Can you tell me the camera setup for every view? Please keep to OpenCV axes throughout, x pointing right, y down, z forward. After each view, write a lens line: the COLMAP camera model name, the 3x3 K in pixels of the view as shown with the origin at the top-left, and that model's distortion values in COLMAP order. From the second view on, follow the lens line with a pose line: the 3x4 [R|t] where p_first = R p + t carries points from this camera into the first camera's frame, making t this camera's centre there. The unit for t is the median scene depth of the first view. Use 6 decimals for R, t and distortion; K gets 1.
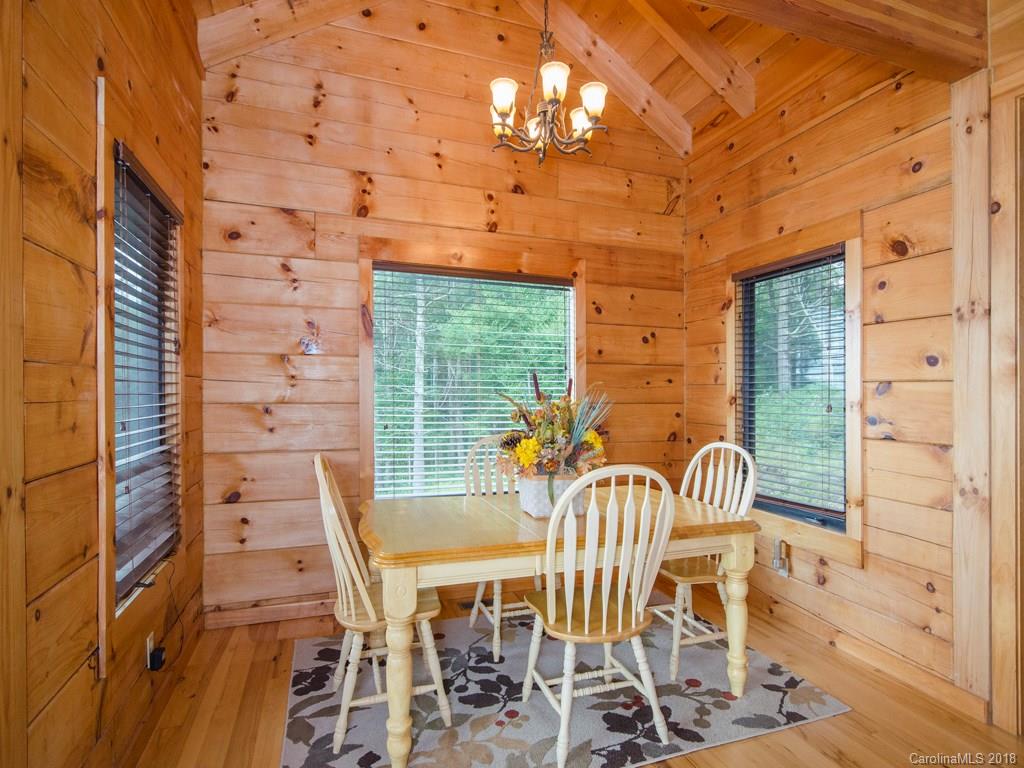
lens RADIAL K [[570.5, 0, 513.4], [0, 570.5, 400.6], [0, 0, 1]] dist [-0.001465, -0.000372]
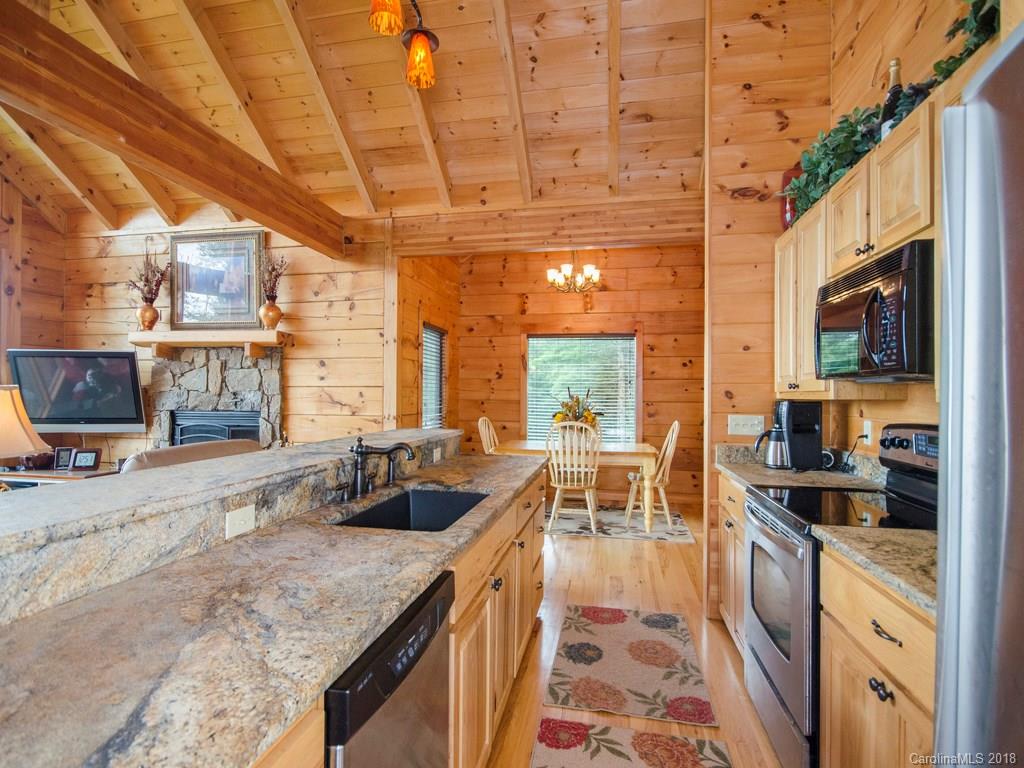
lens RADIAL K [[489.1, 0, 477.6], [0, 489.1, 386.8], [0, 0, 1]] dist [0.000721, -0.000898]
pose [[0.848041, -0.009529, -0.529845, 0.582074], [-0.009768, 0.999387, -0.033607, 0.017499], [0.529840, 0.033675, 0.847429, -0.672986]]
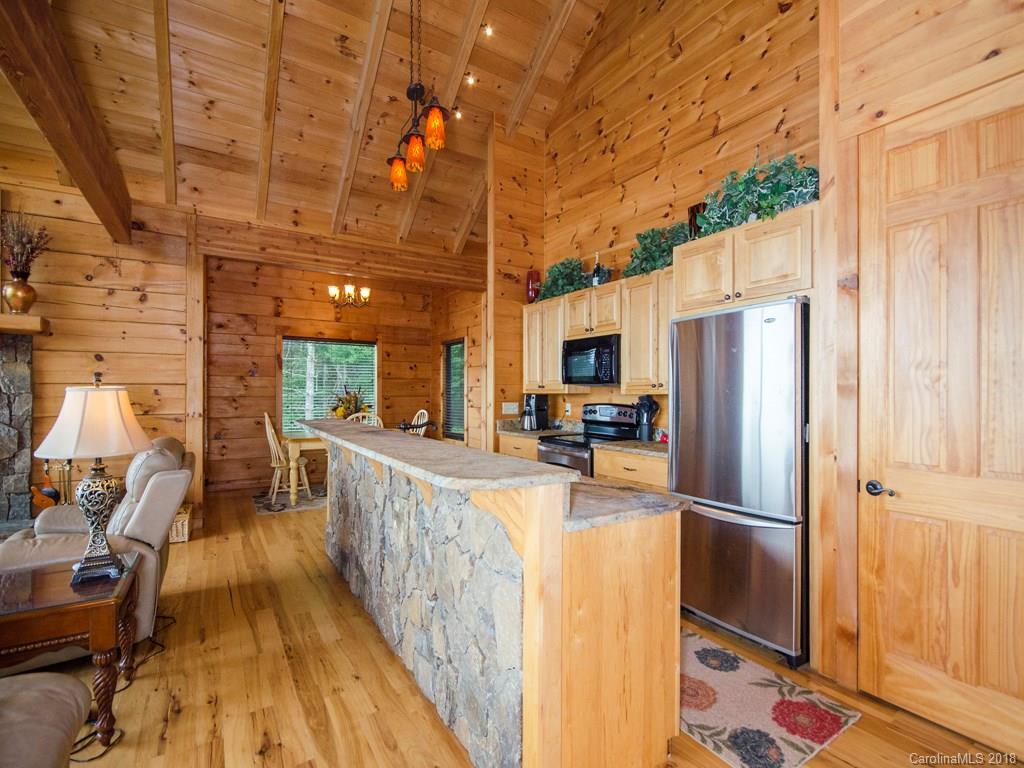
lens RADIAL K [[481.6, 0, 498.2], [0, 481.6, 383.1], [0, 0, 1]] dist [-0.001869, -0.000479]
pose [[0.979003, -0.001837, 0.203836, 0.218712], [0.008794, 0.999409, -0.033232, 0.021943], [-0.203655, 0.034326, 0.978441, -1.112932]]
